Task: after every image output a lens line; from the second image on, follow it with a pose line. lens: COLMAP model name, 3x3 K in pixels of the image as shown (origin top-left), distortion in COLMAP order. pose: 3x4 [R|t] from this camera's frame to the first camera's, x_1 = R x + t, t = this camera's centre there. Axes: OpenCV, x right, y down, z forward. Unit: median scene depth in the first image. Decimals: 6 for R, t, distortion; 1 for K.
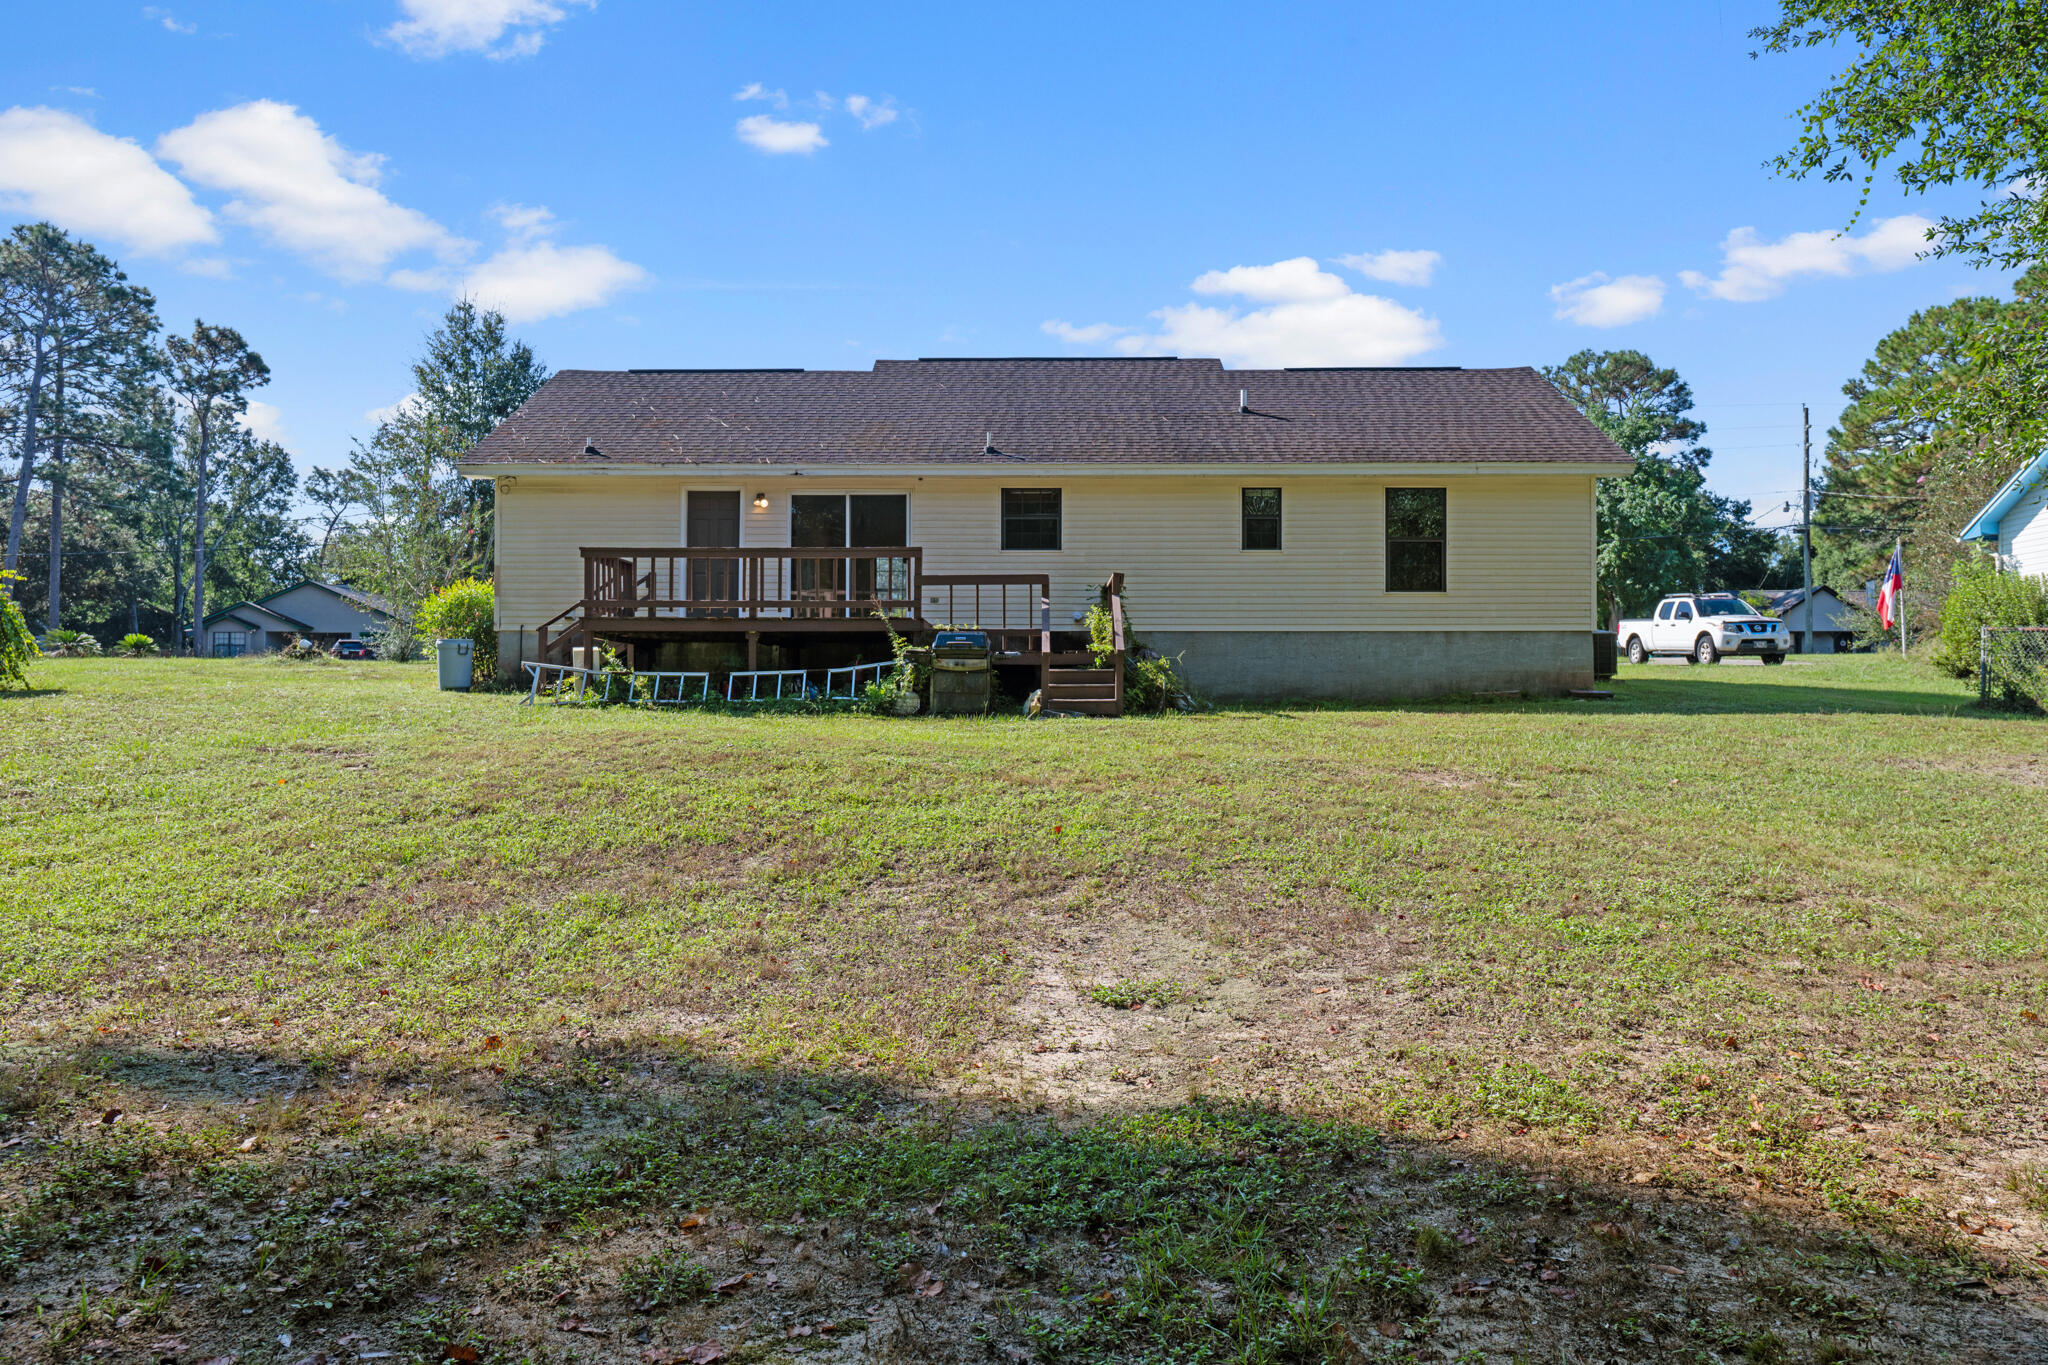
lens RADIAL K [[1412.8, 0, 1022.0], [0, 1412.8, 681.9], [0, 0, 1]] dist [0.002031, 0.003842]
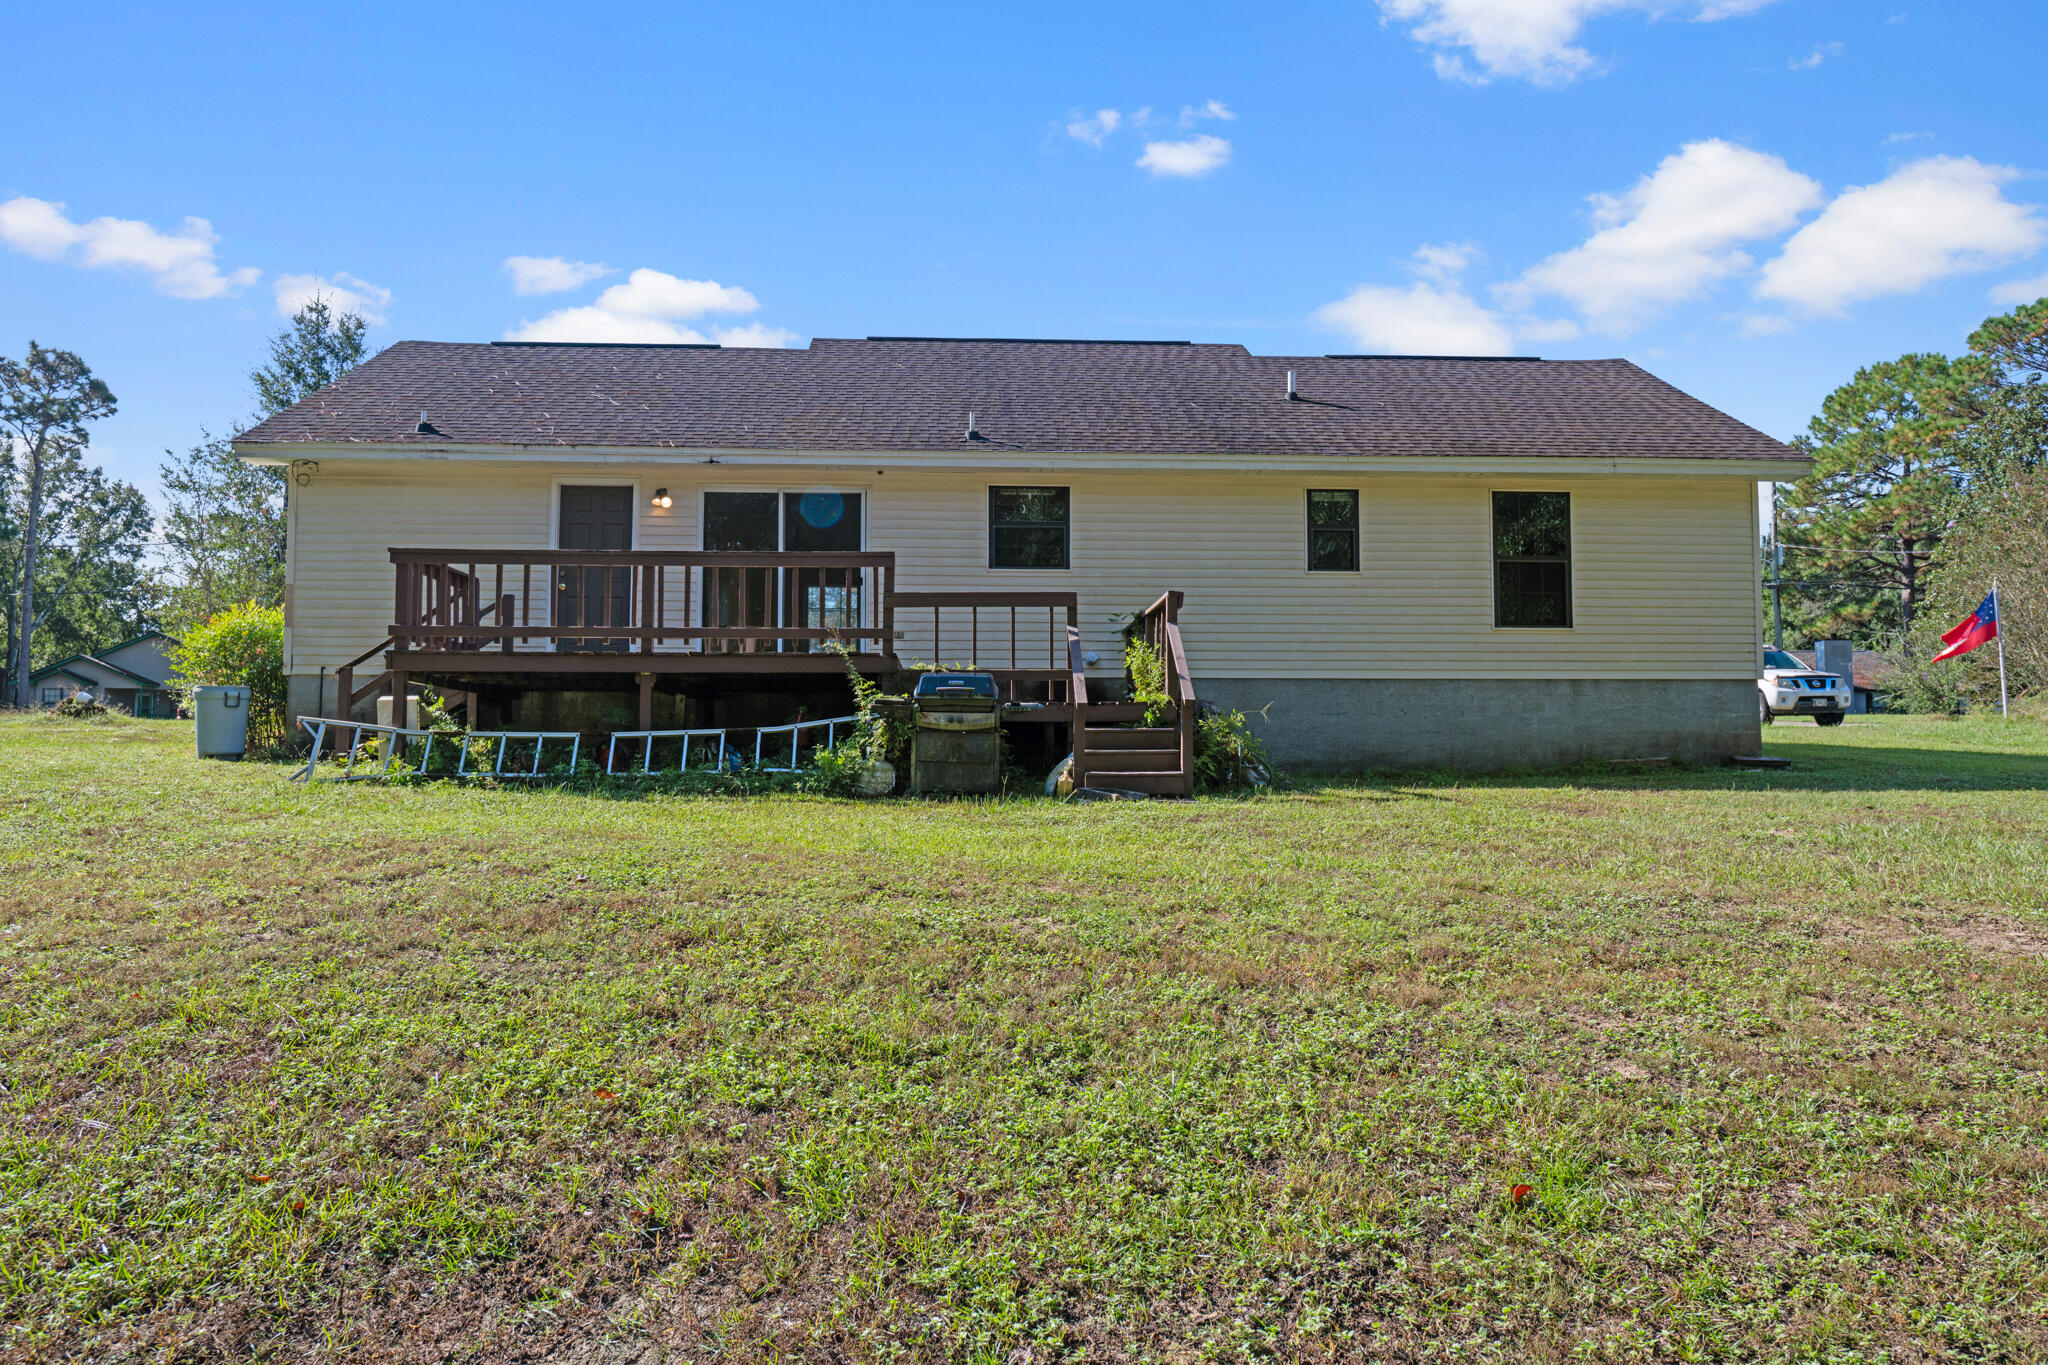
lens RADIAL K [[1412.8, 0, 1026.4], [0, 1412.8, 684.7], [0, 0, 1]] dist [0.002031, 0.003842]
pose [[0.997747, 0.002986, 0.067019, -0.044922], [-0.000170, 0.999118, -0.041989, -0.000910], [-0.067086, 0.041883, 0.996868, 0.260387]]
